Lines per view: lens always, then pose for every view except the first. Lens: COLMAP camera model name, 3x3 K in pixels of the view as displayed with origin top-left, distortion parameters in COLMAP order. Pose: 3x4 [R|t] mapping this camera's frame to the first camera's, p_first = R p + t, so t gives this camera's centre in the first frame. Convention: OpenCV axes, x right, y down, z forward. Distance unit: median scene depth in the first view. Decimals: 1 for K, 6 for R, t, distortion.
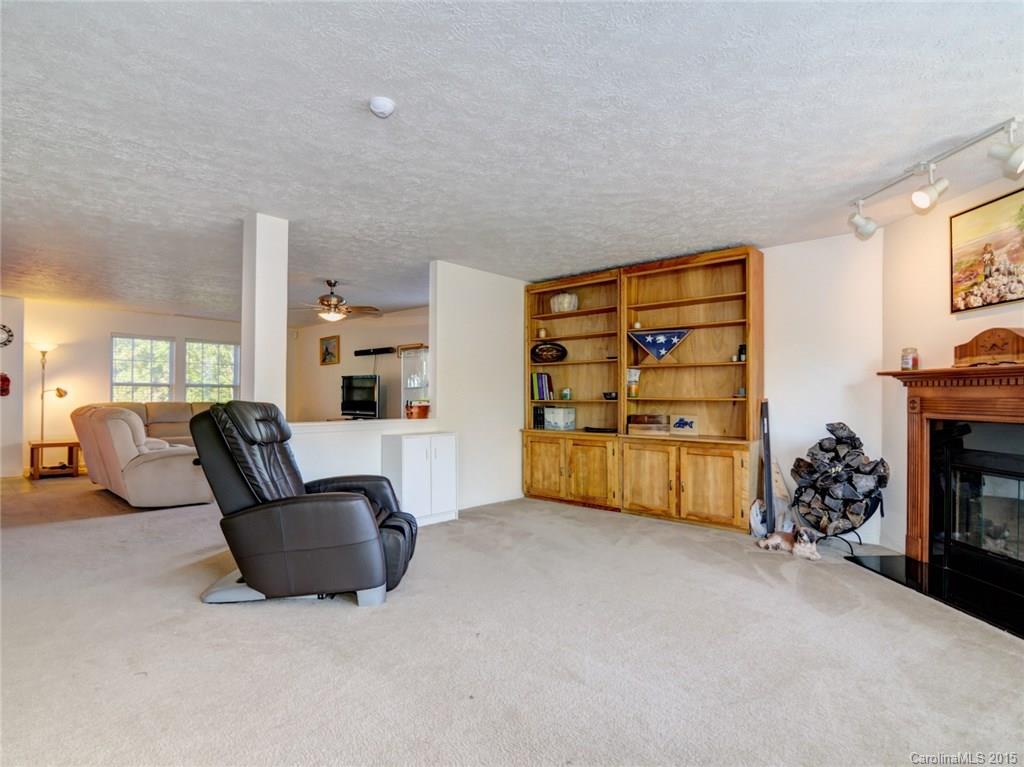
lens RADIAL K [[519.7, 0, 512.4], [0, 519.7, 391.2], [0, 0, 1]] dist [-0.001334, -0.000656]
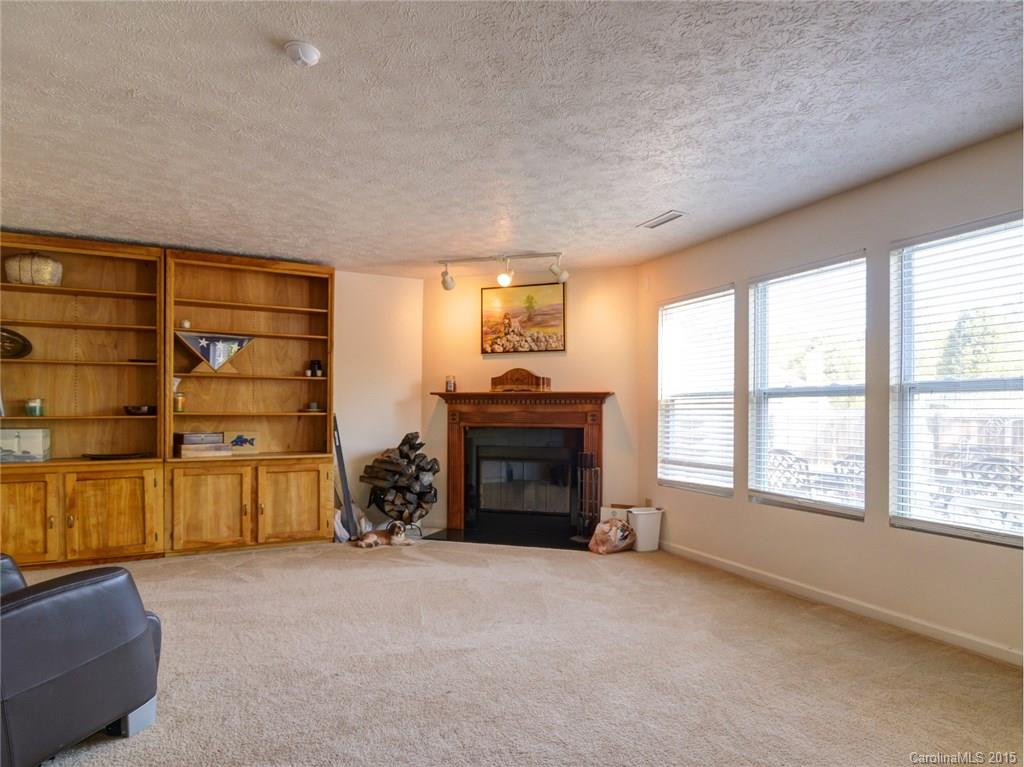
lens RADIAL K [[625.7, 0, 513.8], [0, 625.7, 409.0], [0, 0, 1]] dist [0.000480, -0.000200]
pose [[0.392491, -0.000024, 0.919756, -0.514529], [-0.009192, 0.999950, 0.003949, -0.002024], [-0.919710, -0.010004, 0.392471, 0.153965]]
